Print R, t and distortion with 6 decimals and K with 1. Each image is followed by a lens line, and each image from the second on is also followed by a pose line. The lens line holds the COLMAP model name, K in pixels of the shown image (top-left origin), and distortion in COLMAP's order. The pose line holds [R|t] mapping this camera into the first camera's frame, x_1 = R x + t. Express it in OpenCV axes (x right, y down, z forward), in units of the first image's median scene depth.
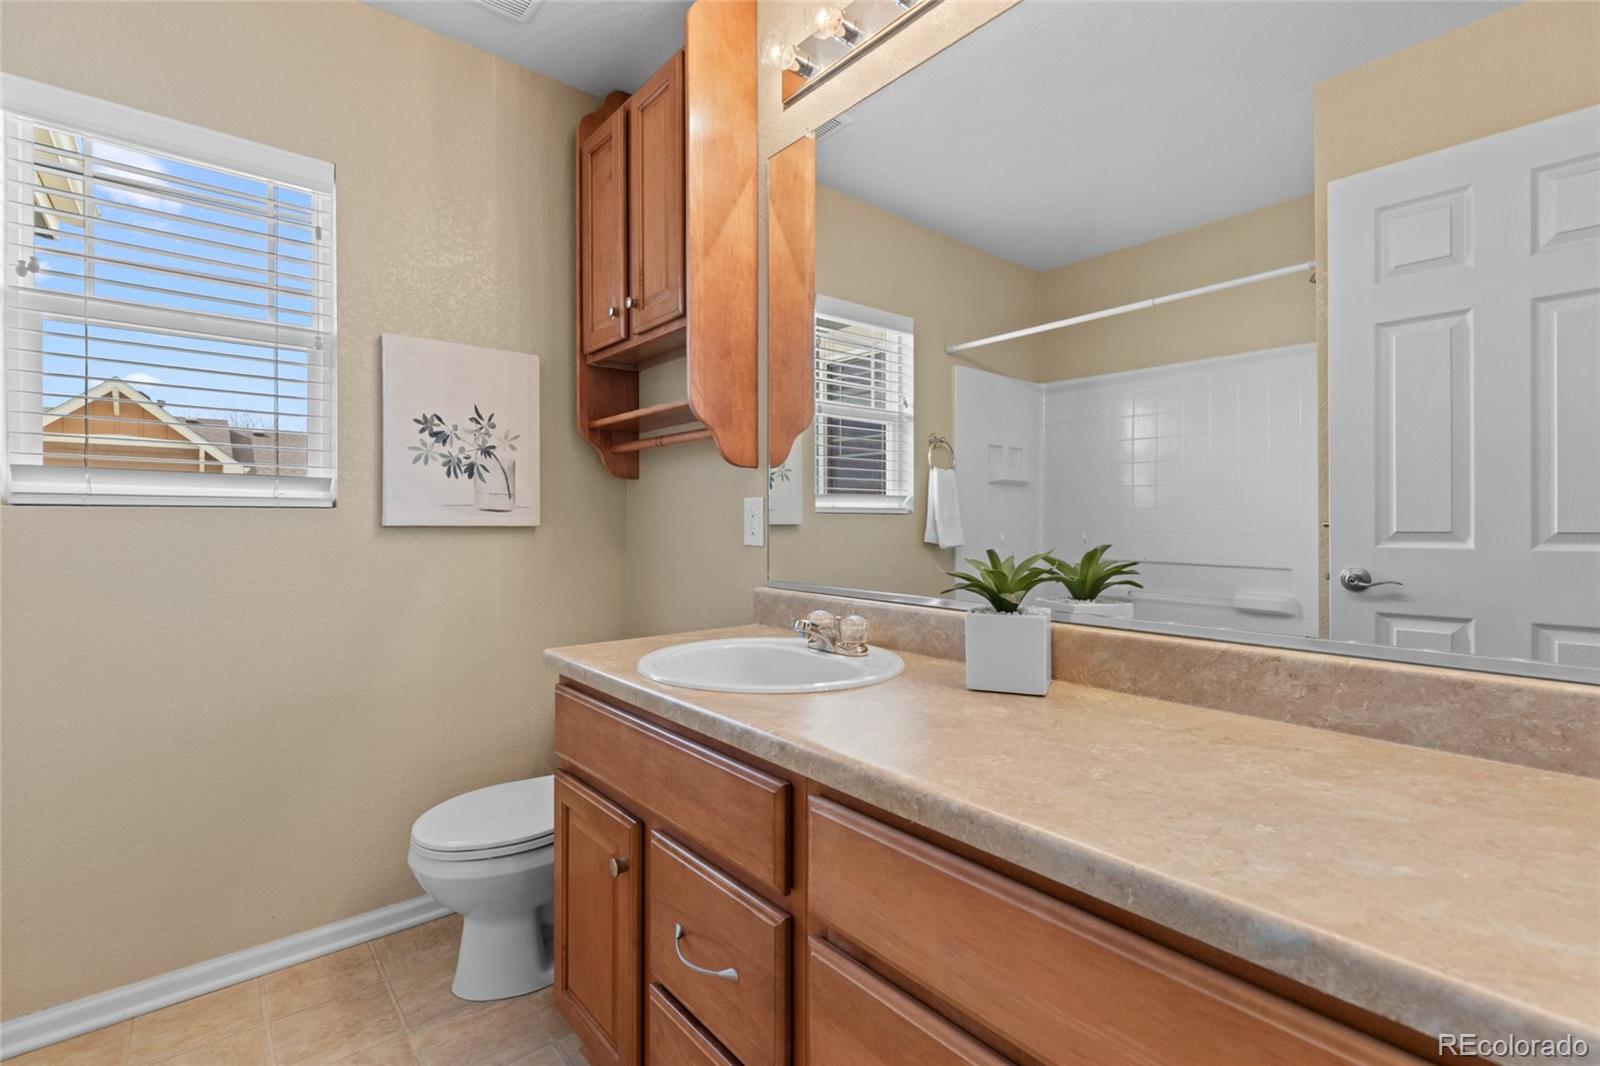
lens RADIAL K [[715.8, 0, 800.1], [0, 715.8, 521.2], [0, 0, 1]] dist [0.000692, -0.000401]
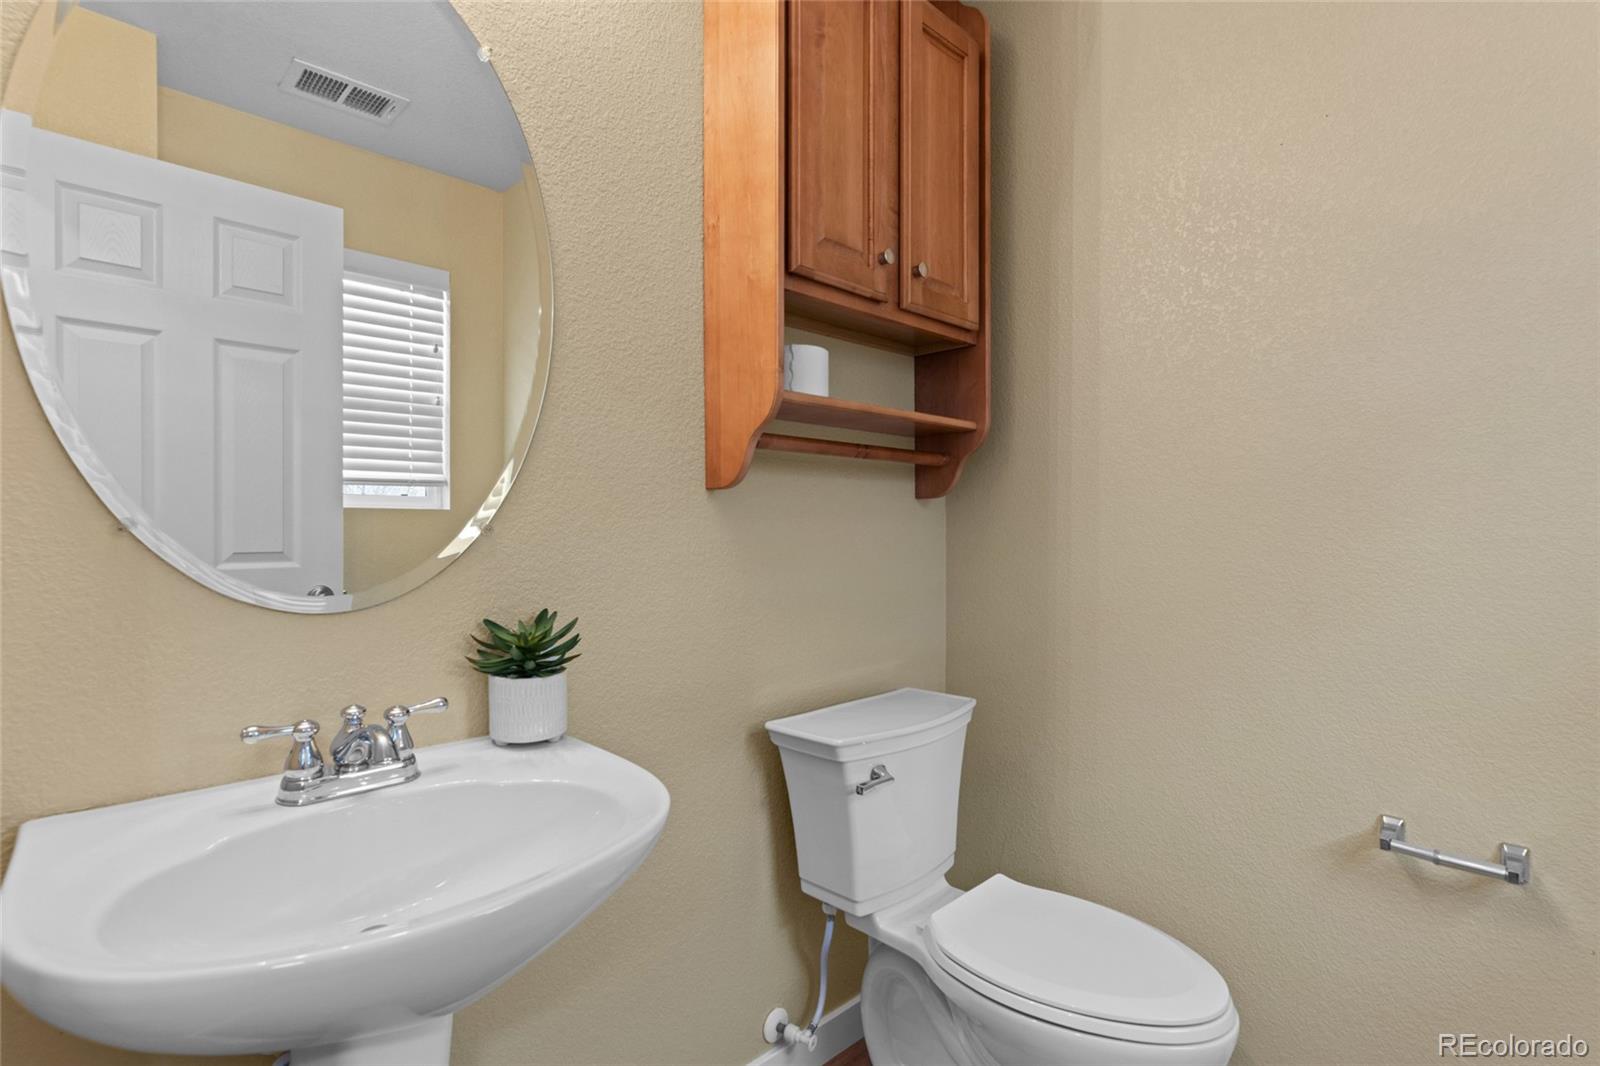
lens RADIAL K [[753.3, 0, 798.7], [0, 753.3, 527.3], [0, 0, 1]] dist [-0.000642, -0.000138]
pose [[-0.065895, 0.011966, 0.997755, -0.257802], [0.006688, 0.999911, -0.011550, -0.003932], [-0.997804, 0.005912, -0.065969, 0.289193]]
